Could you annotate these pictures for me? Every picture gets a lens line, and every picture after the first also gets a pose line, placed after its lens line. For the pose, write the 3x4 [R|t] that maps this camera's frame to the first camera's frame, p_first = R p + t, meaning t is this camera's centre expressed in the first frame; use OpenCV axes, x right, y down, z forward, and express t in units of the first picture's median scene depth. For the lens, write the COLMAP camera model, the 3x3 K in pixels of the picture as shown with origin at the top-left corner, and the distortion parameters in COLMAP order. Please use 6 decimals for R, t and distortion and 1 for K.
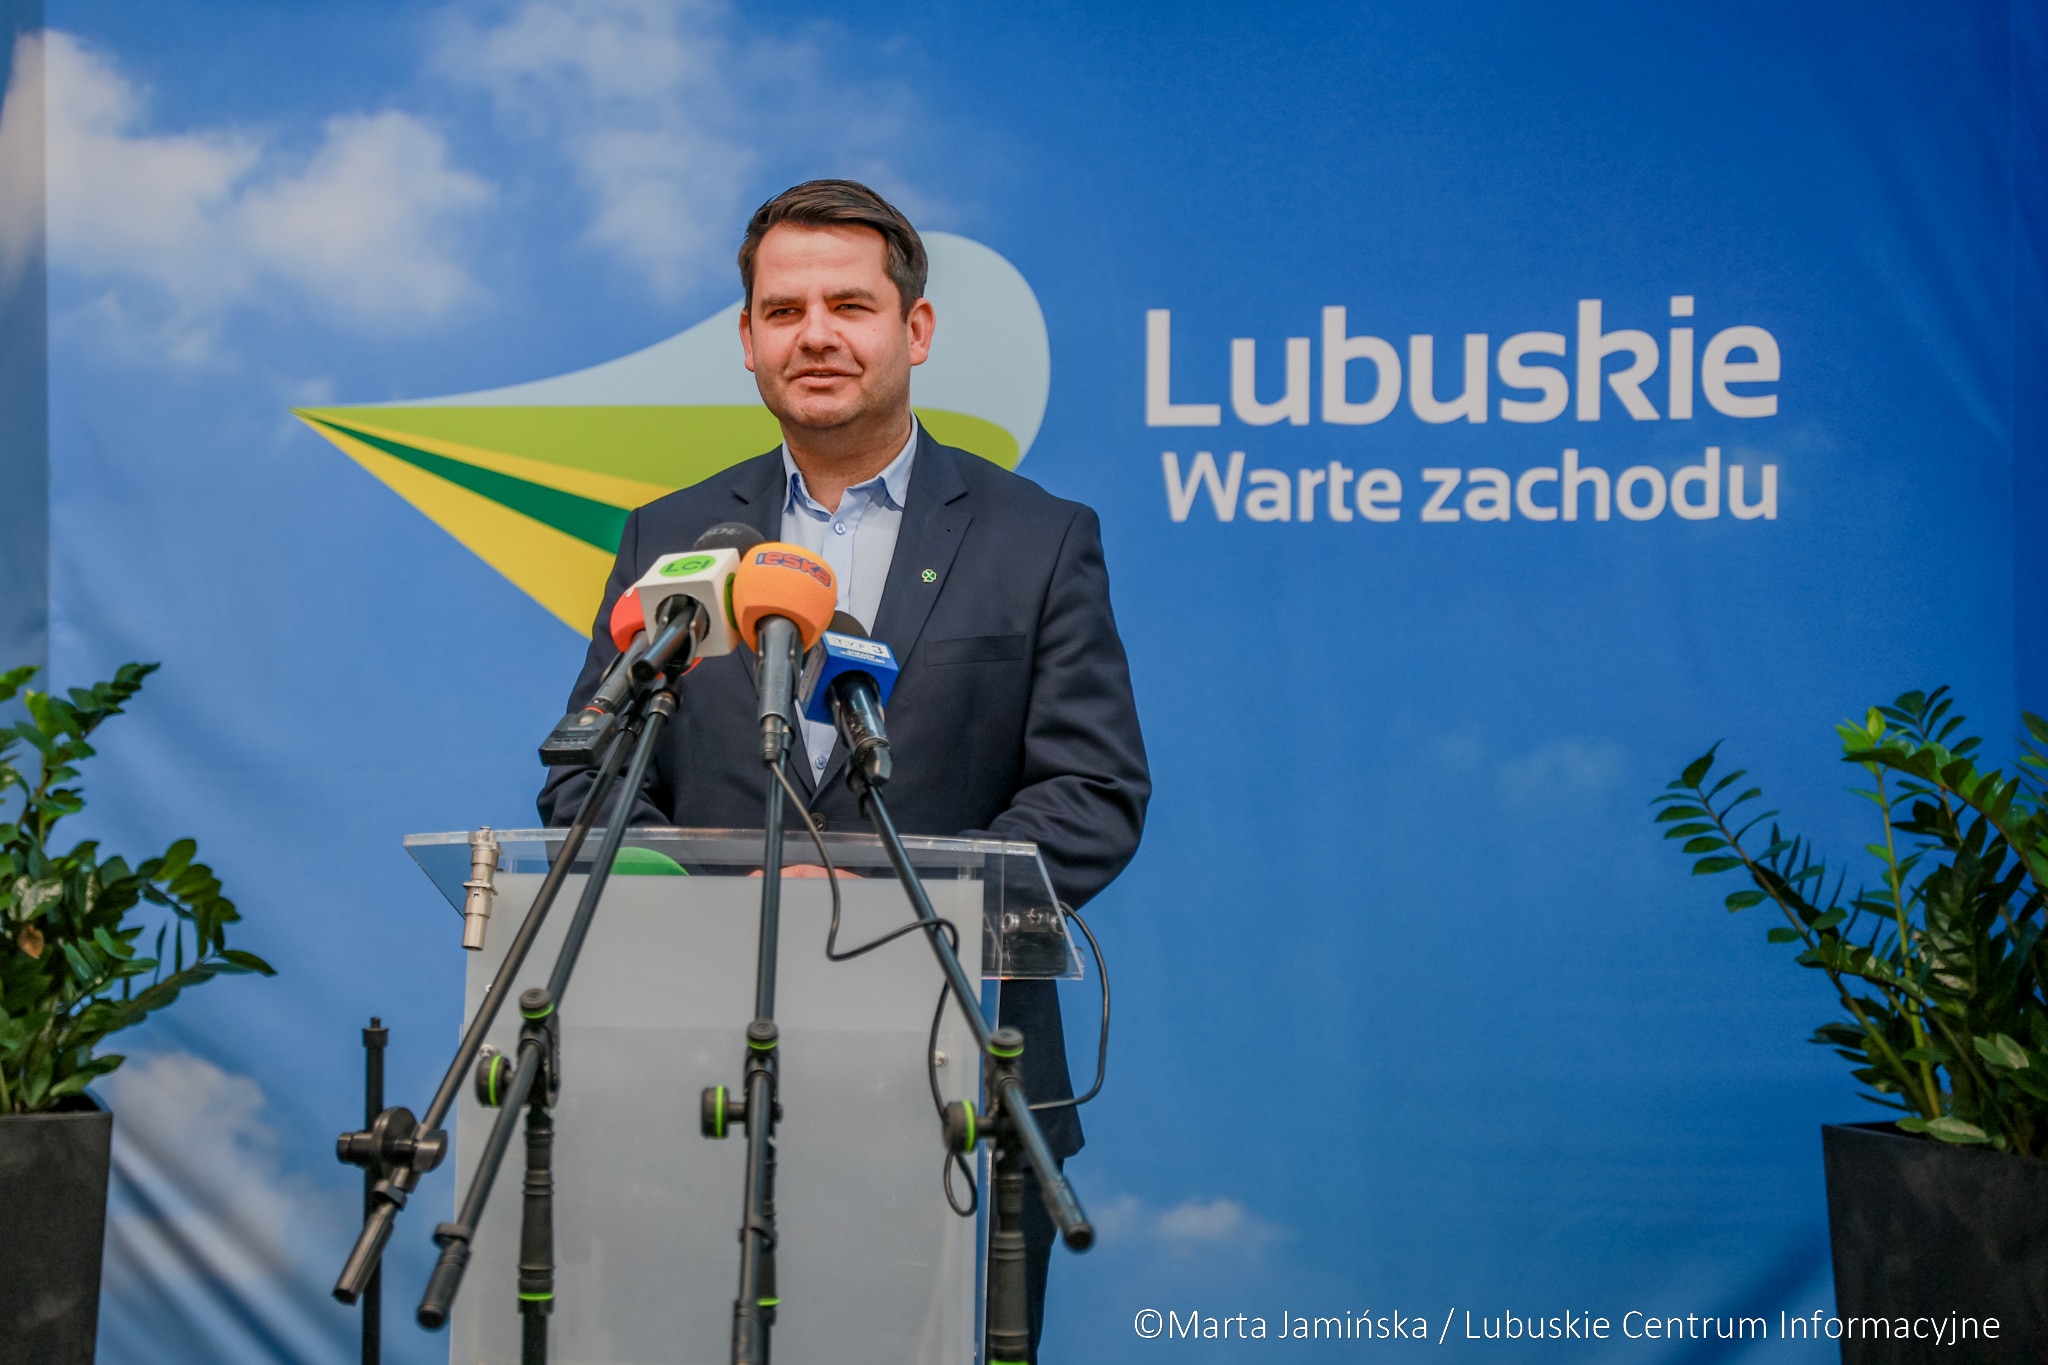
lens RADIAL K [[4464.8, 0, 843.3], [0, 4464.8, 618.8], [0, 0, 1]] dist [0.275099, -0.244158]
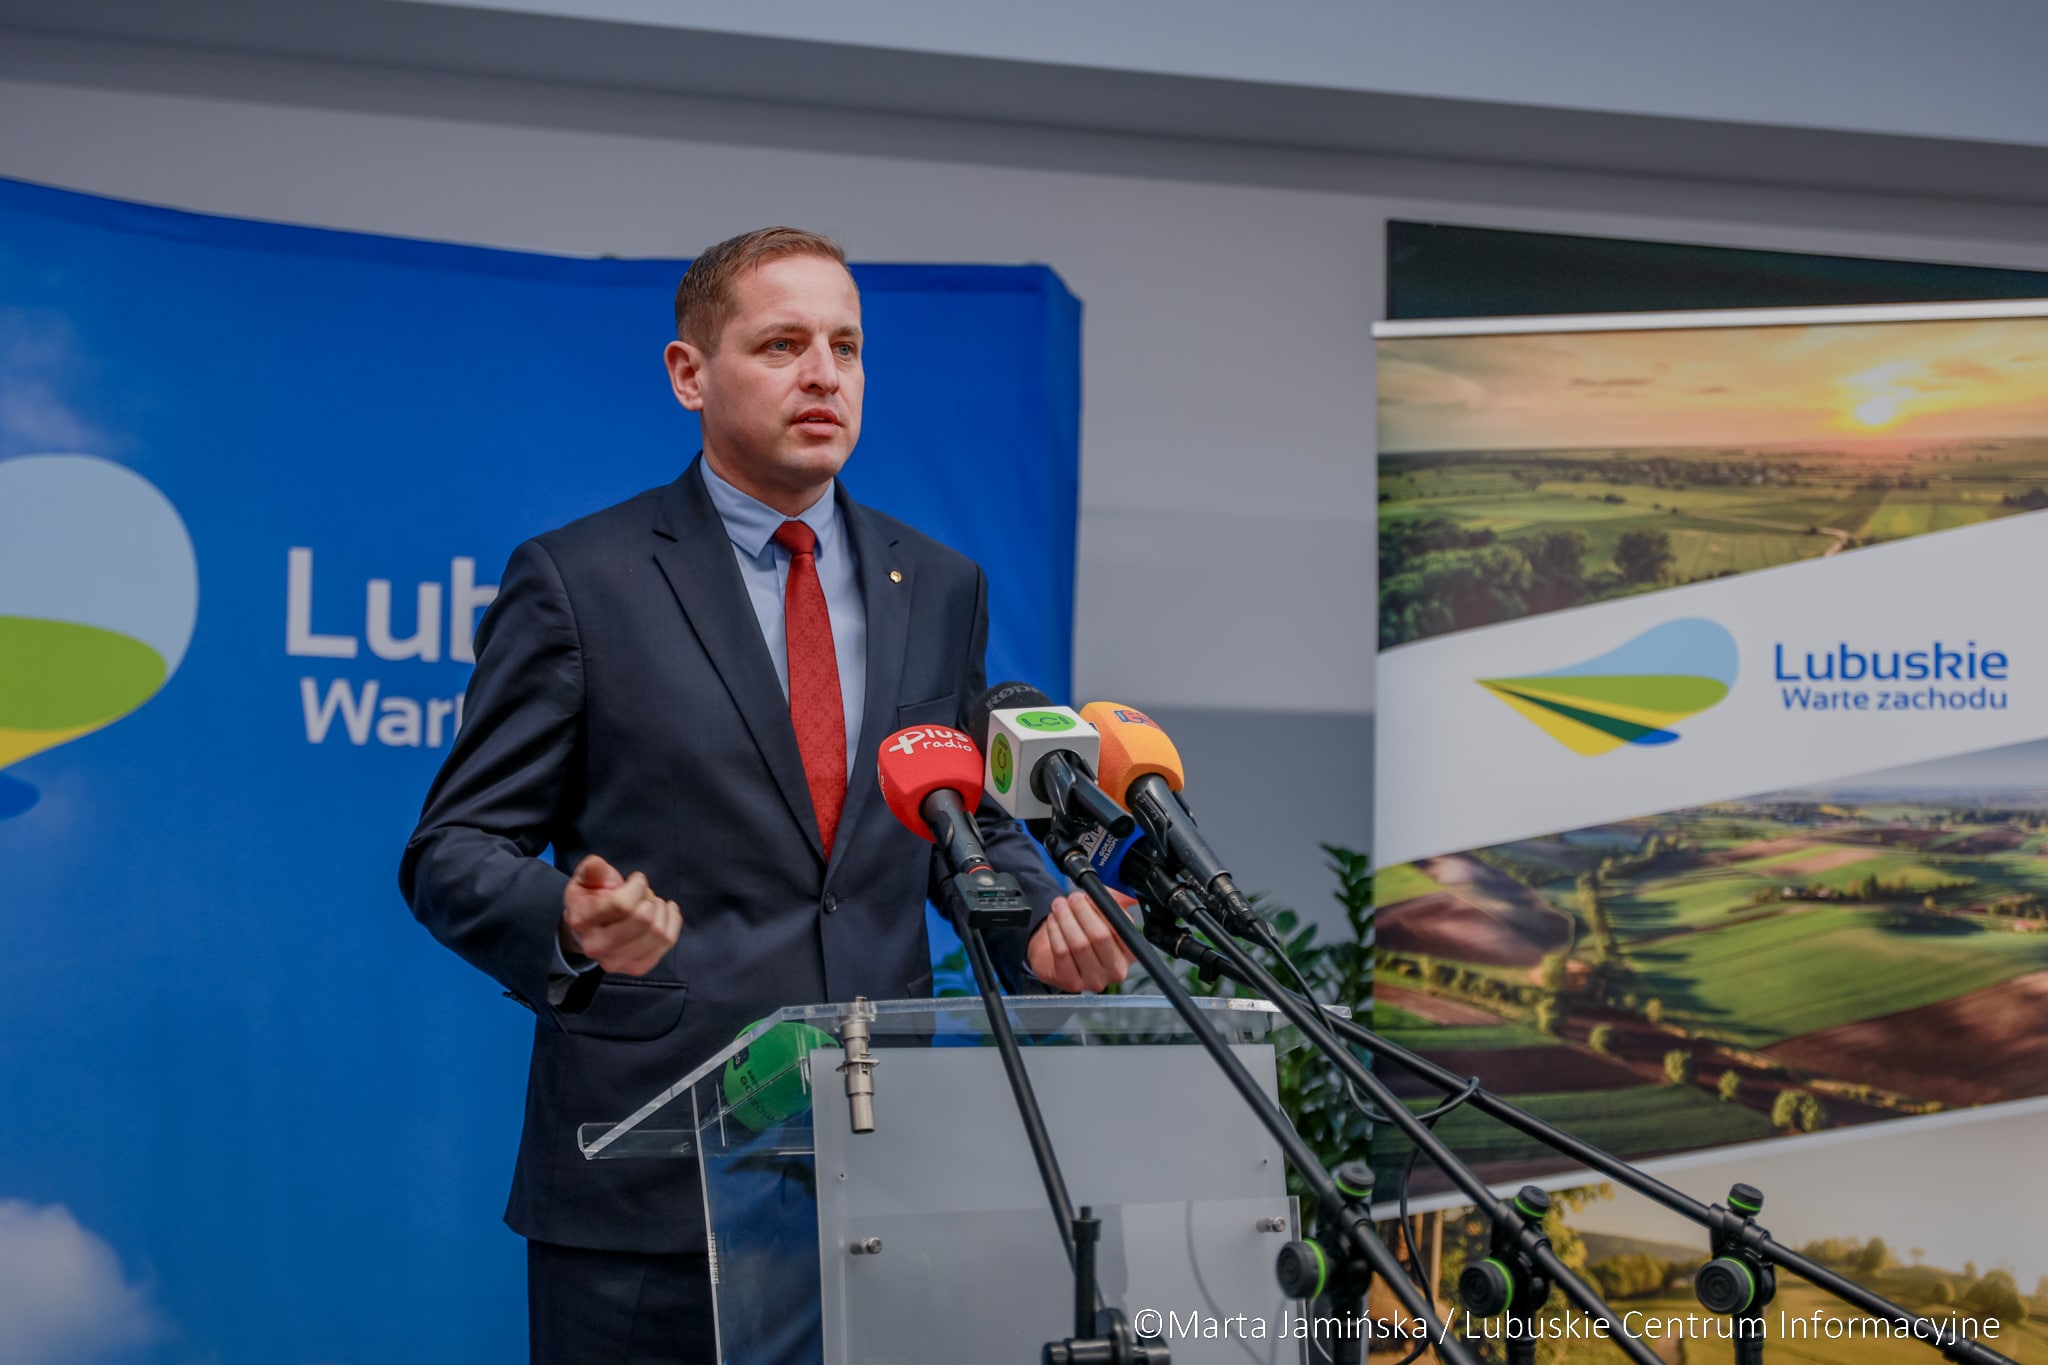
lens RADIAL K [[3082.7, 0, 1024.0], [0, 3082.7, 682.5], [0, 0, 1]] dist [0.098479, 0.093672]
pose [[0.758490, 0.055712, 0.649299, -0.297692], [-0.009396, 0.997170, -0.074584, 0.019403], [-0.651617, 0.050470, 0.756867, 0.321241]]
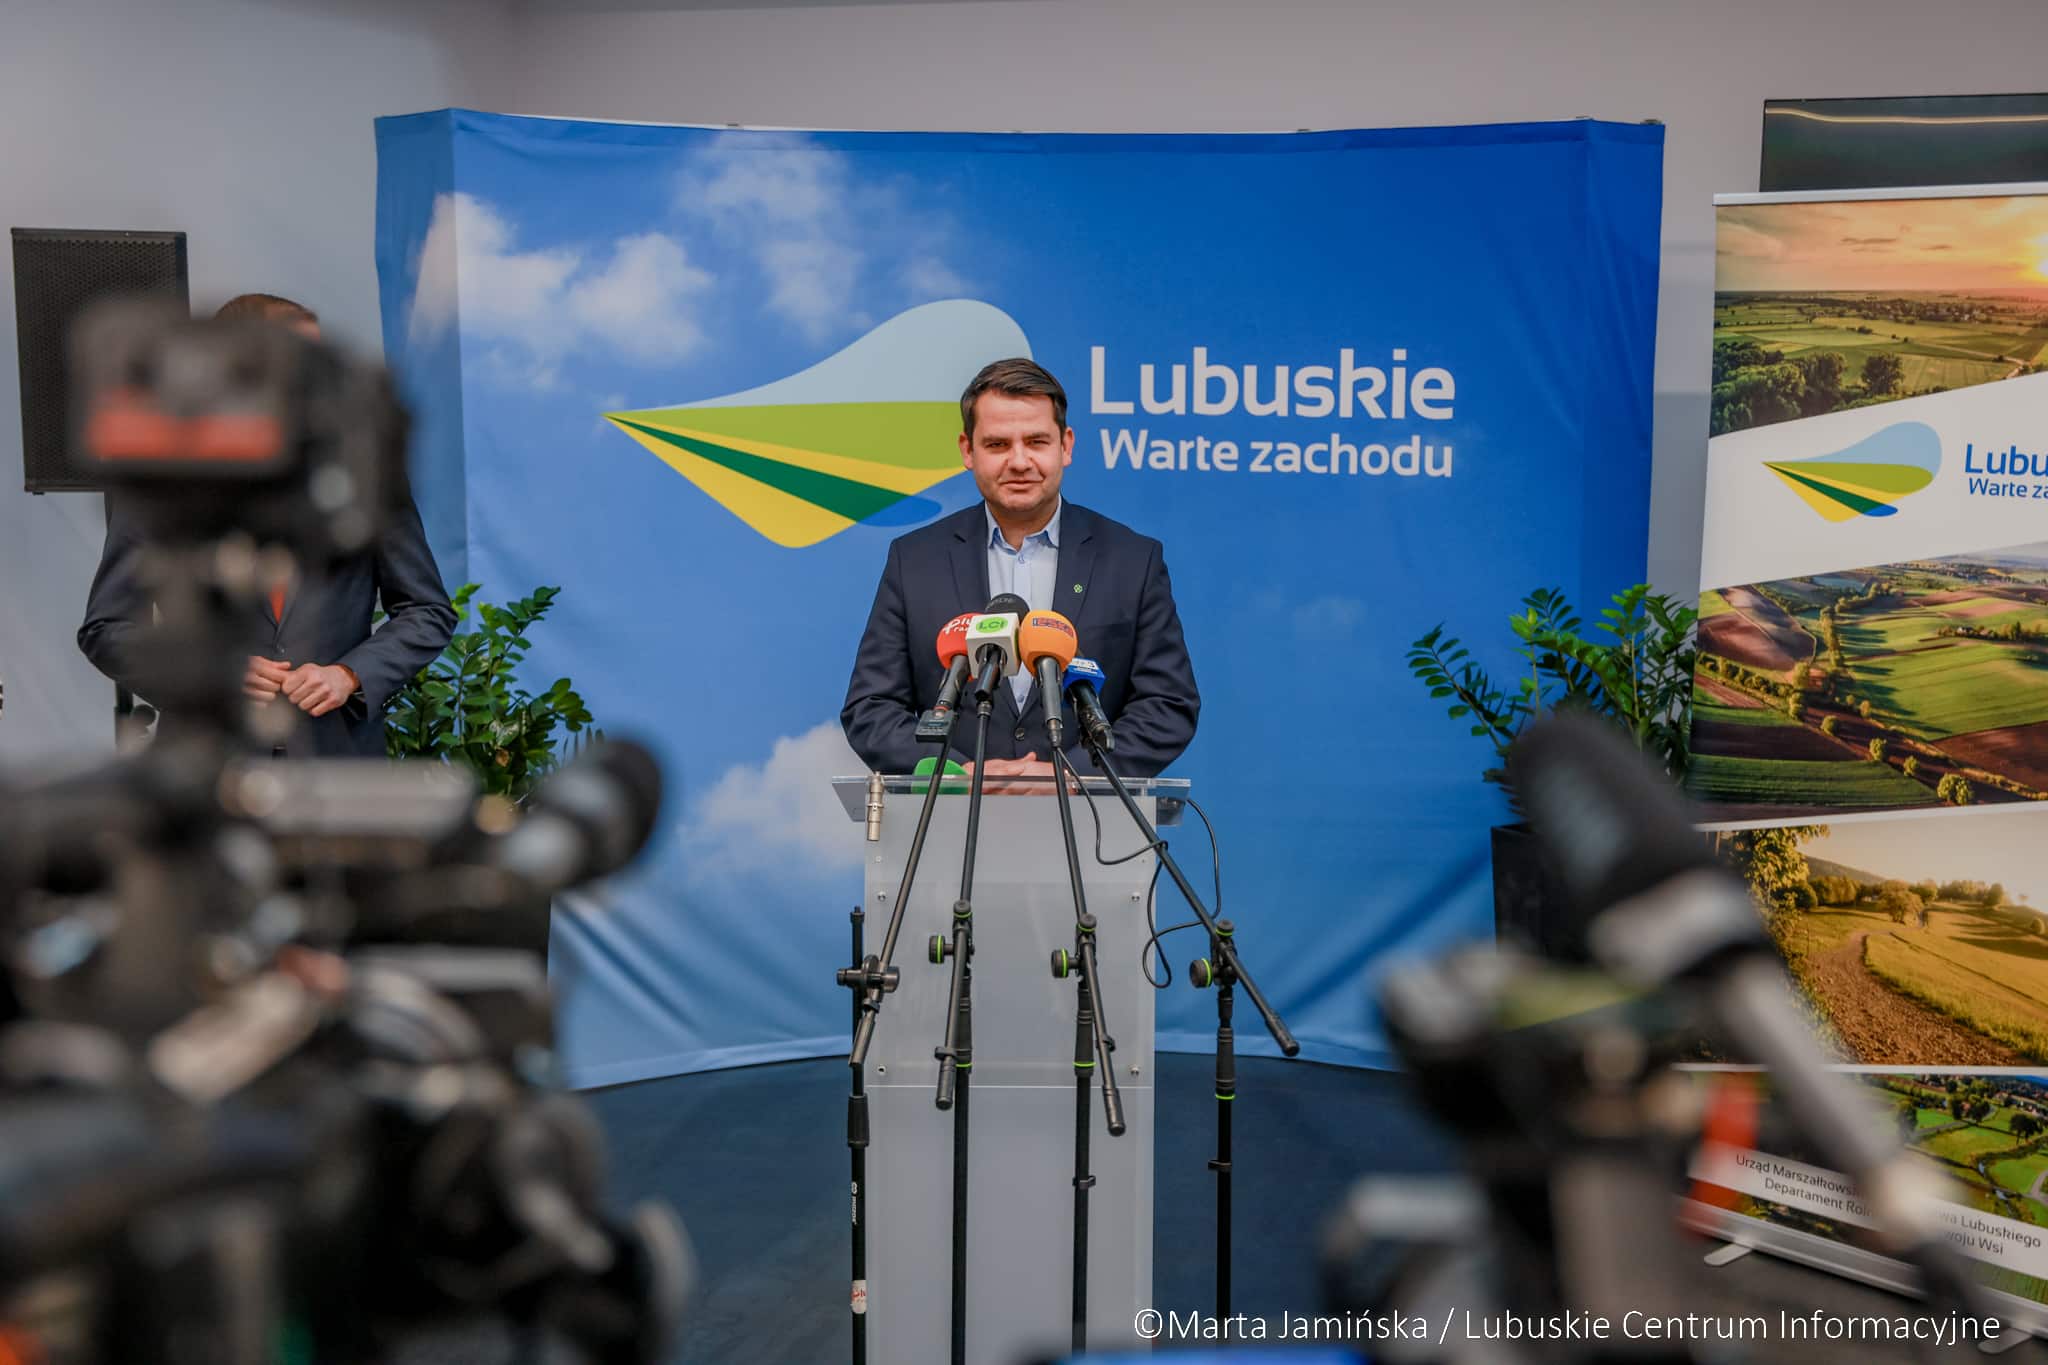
lens RADIAL K [[2643.5, 0, 1024.0], [0, 2643.5, 682.5], [0, 0, 1]] dist [0.056210, 0.039008]
pose [[0.990309, -0.021338, 0.137233, -0.105270], [0.002189, 0.990402, 0.138197, -0.084805], [-0.138865, -0.136557, 0.980851, -0.020542]]
